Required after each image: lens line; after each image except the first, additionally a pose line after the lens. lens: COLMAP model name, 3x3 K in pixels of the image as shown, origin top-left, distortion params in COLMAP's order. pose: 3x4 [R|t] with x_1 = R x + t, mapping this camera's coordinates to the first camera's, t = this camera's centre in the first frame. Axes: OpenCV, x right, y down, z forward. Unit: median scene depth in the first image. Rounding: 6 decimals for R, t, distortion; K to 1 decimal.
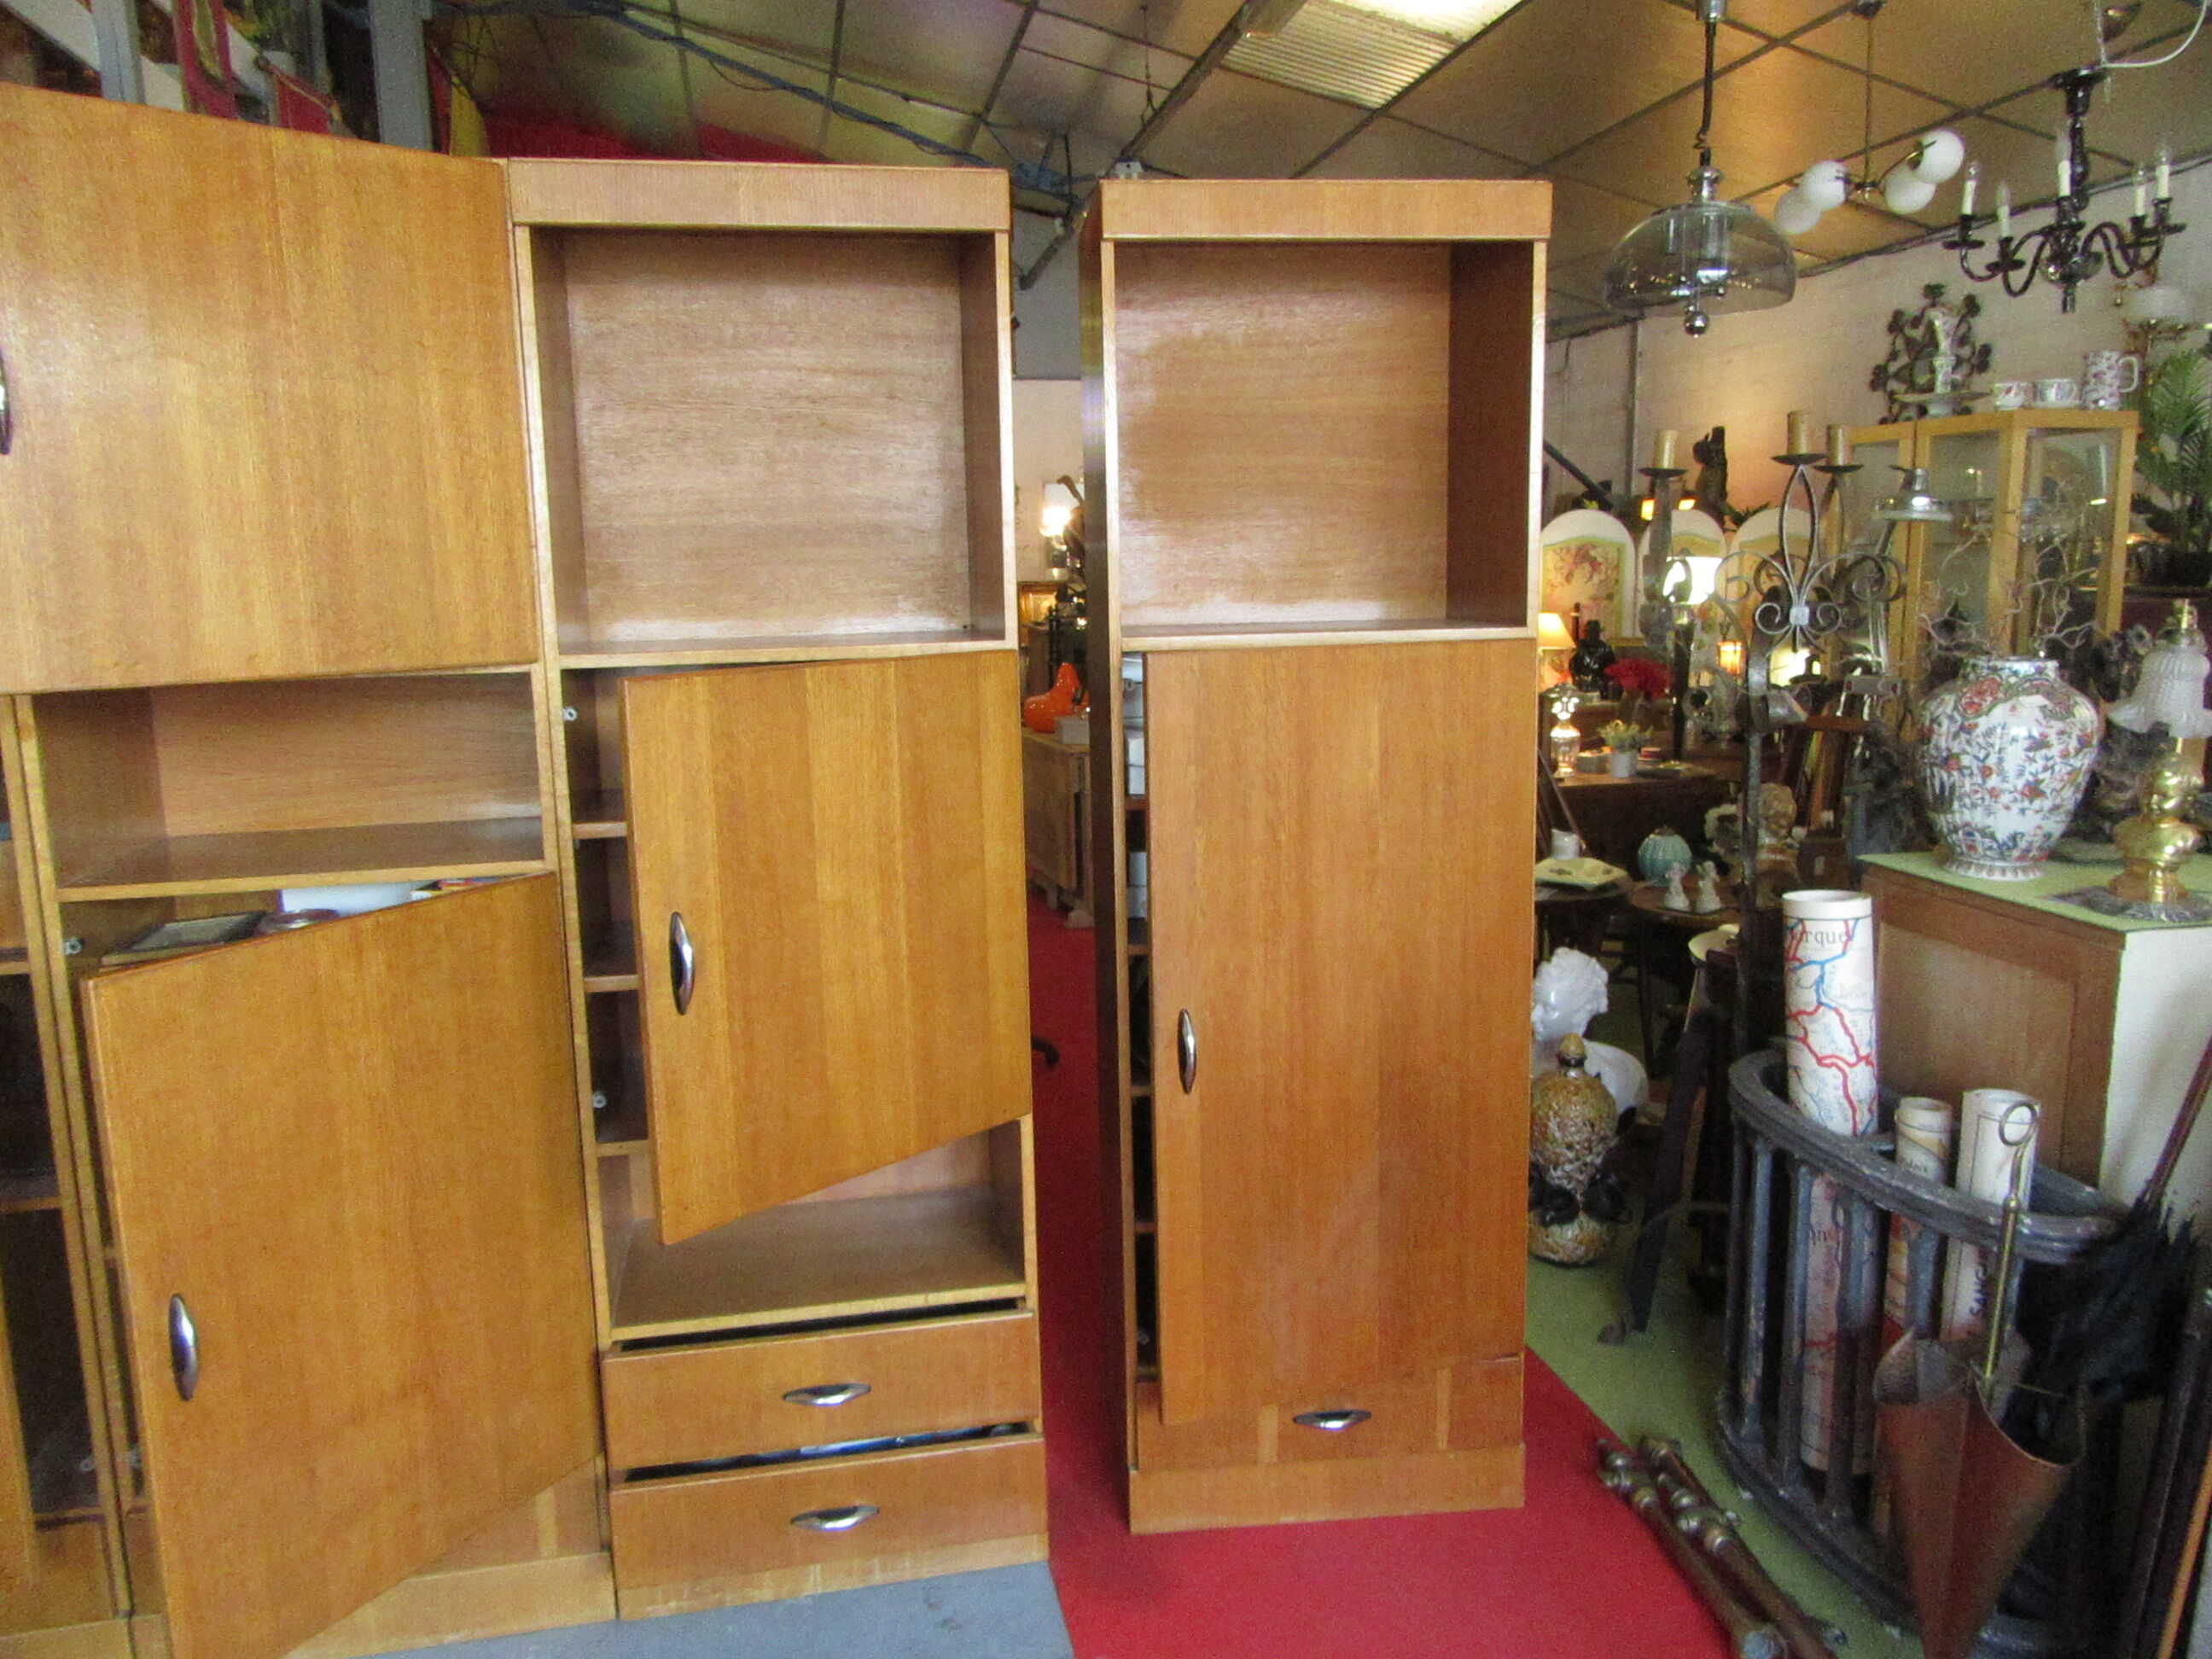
lens RADIAL K [[1644.7, 0, 1109.9], [0, 1644.7, 818.6], [0, 0, 1]] dist [-0.008054, 0.009349]
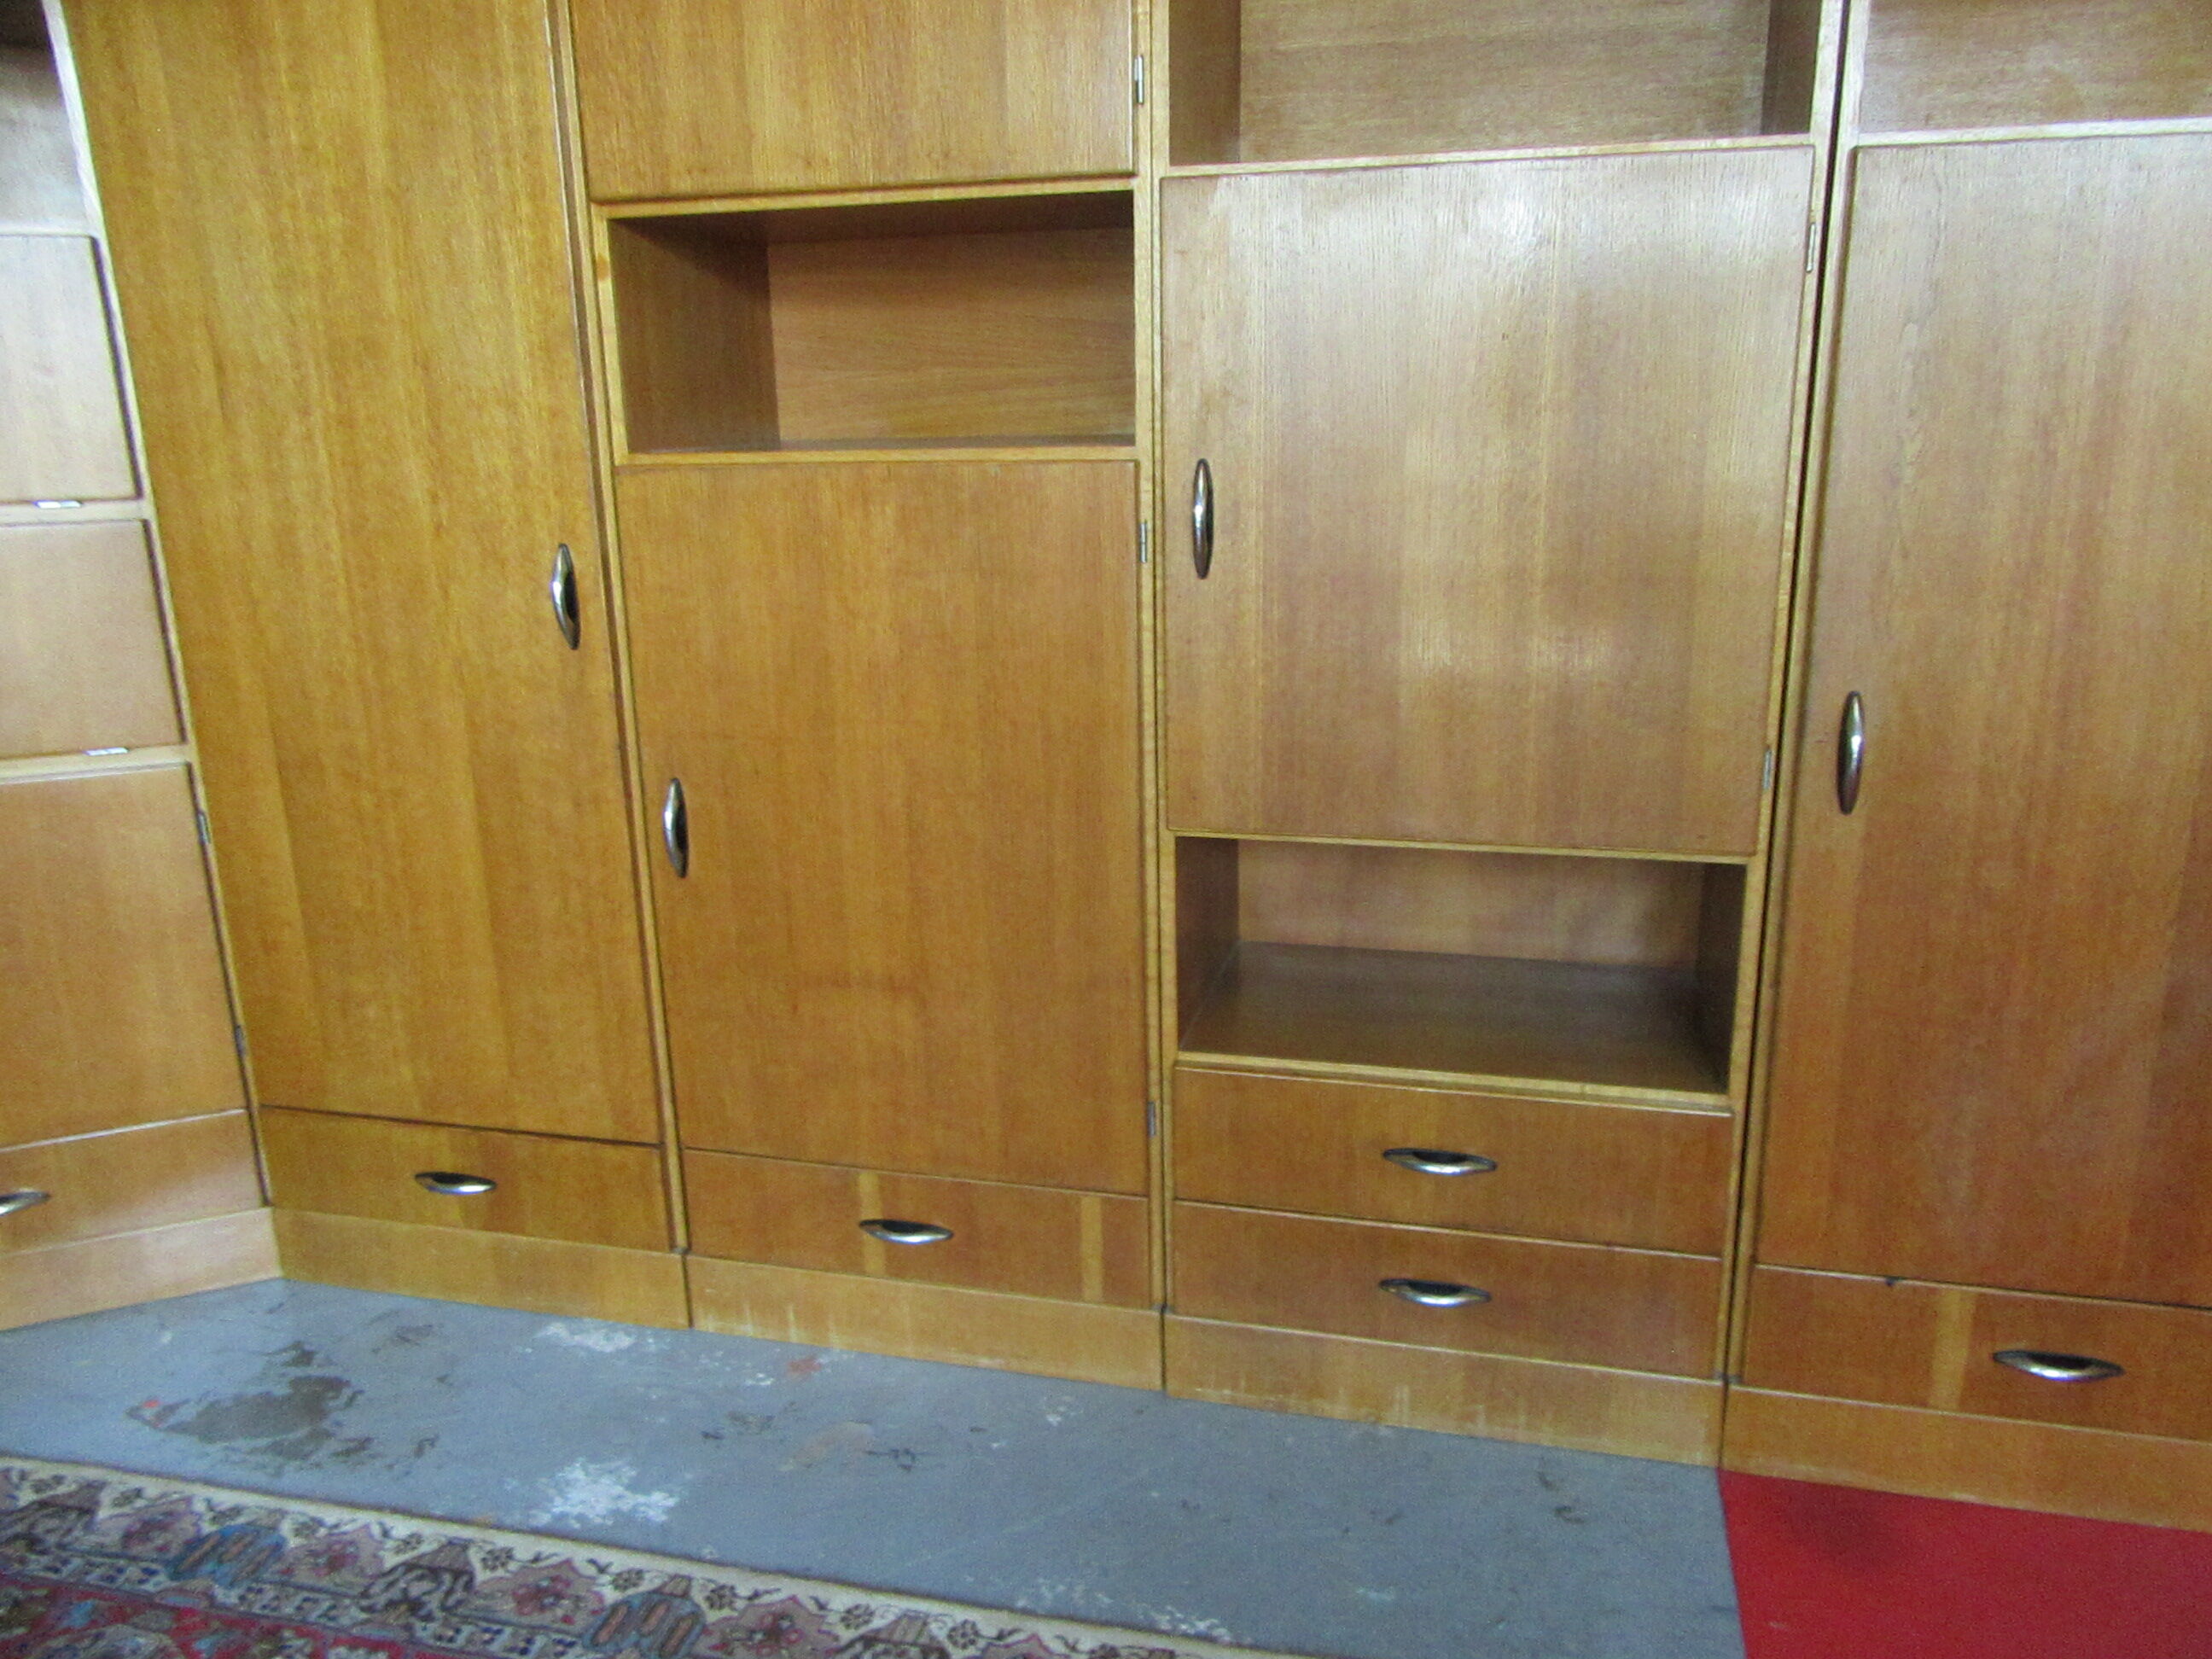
lens RADIAL K [[1644.7, 0, 1106.8], [0, 1644.7, 818.6], [0, 0, 1]] dist [-0.008054, 0.009349]
pose [[0.899542, 0.115576, -0.421267, -0.006844], [-0.069111, 0.989872, 0.124000, 0.089207], [0.431332, -0.082429, 0.898420, 0.239334]]
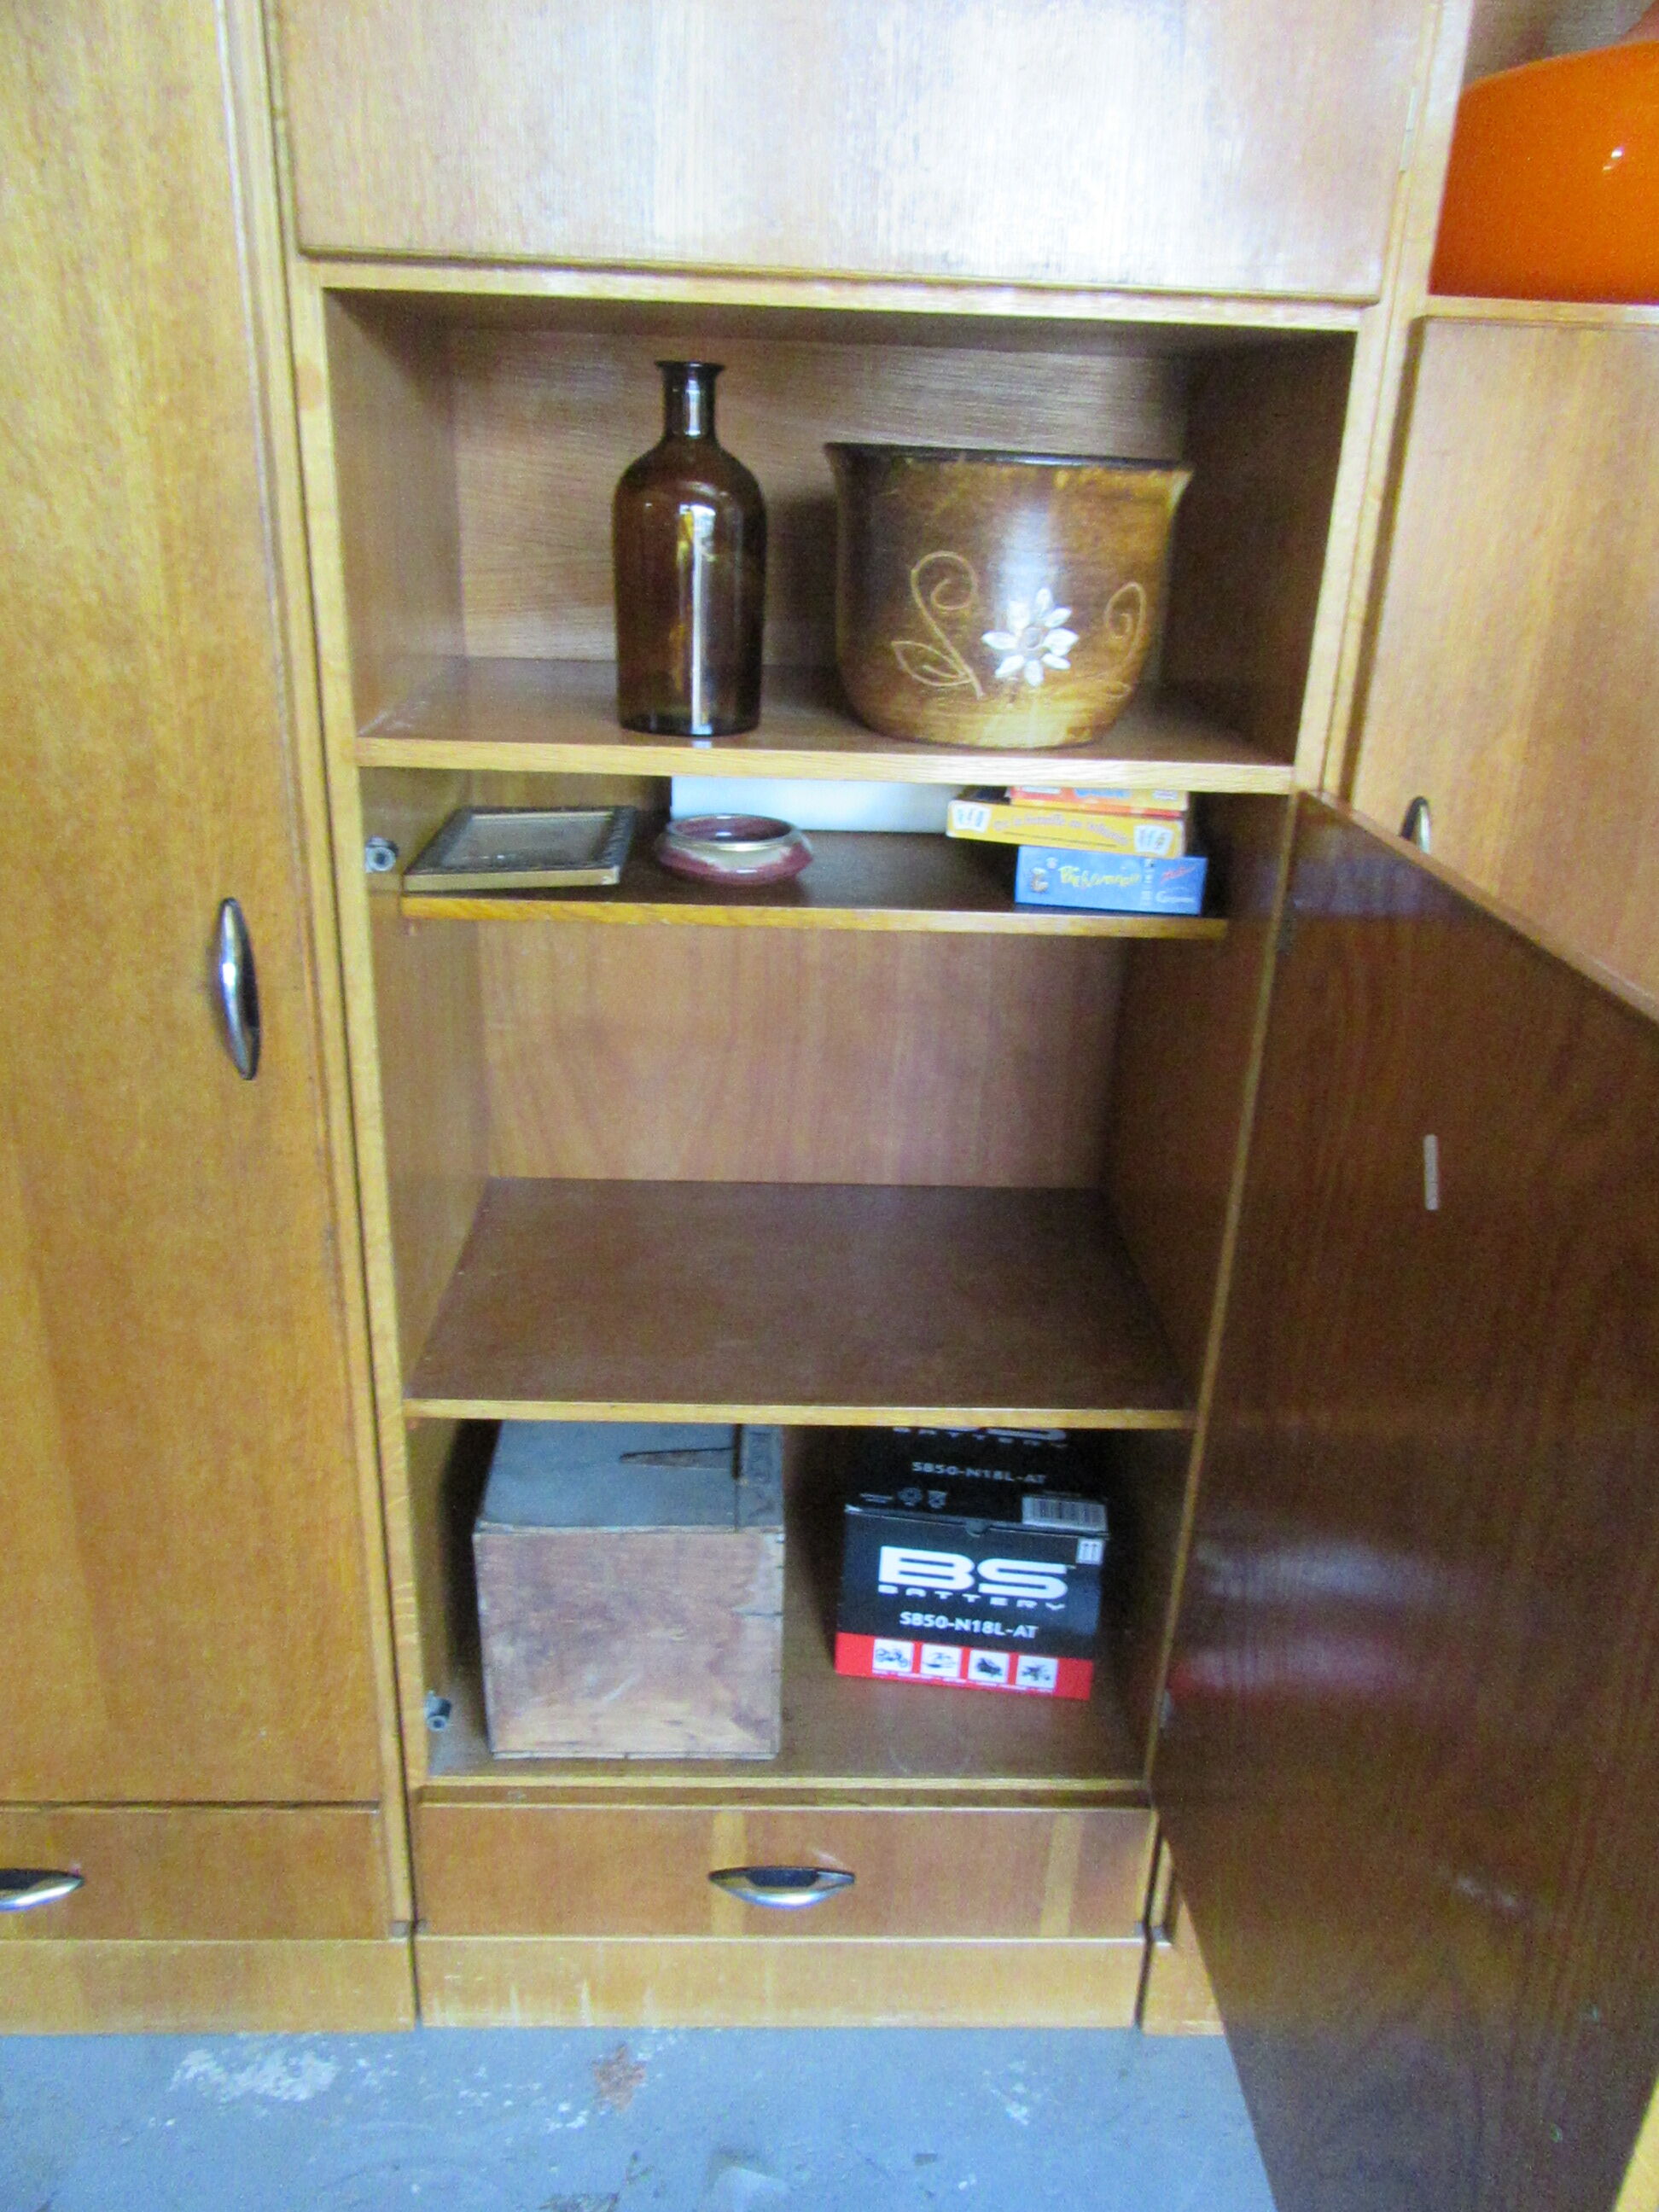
lens RADIAL K [[1644.7, 0, 824.6], [0, 1644.7, 1114.6], [0, 0, 1]] dist [-0.008054, 0.009349]
pose [[0.983741, 0.119215, -0.134316, -0.344613], [-0.085711, 0.968885, 0.232197, 0.020604], [0.157818, -0.216909, 0.963350, 0.426534]]
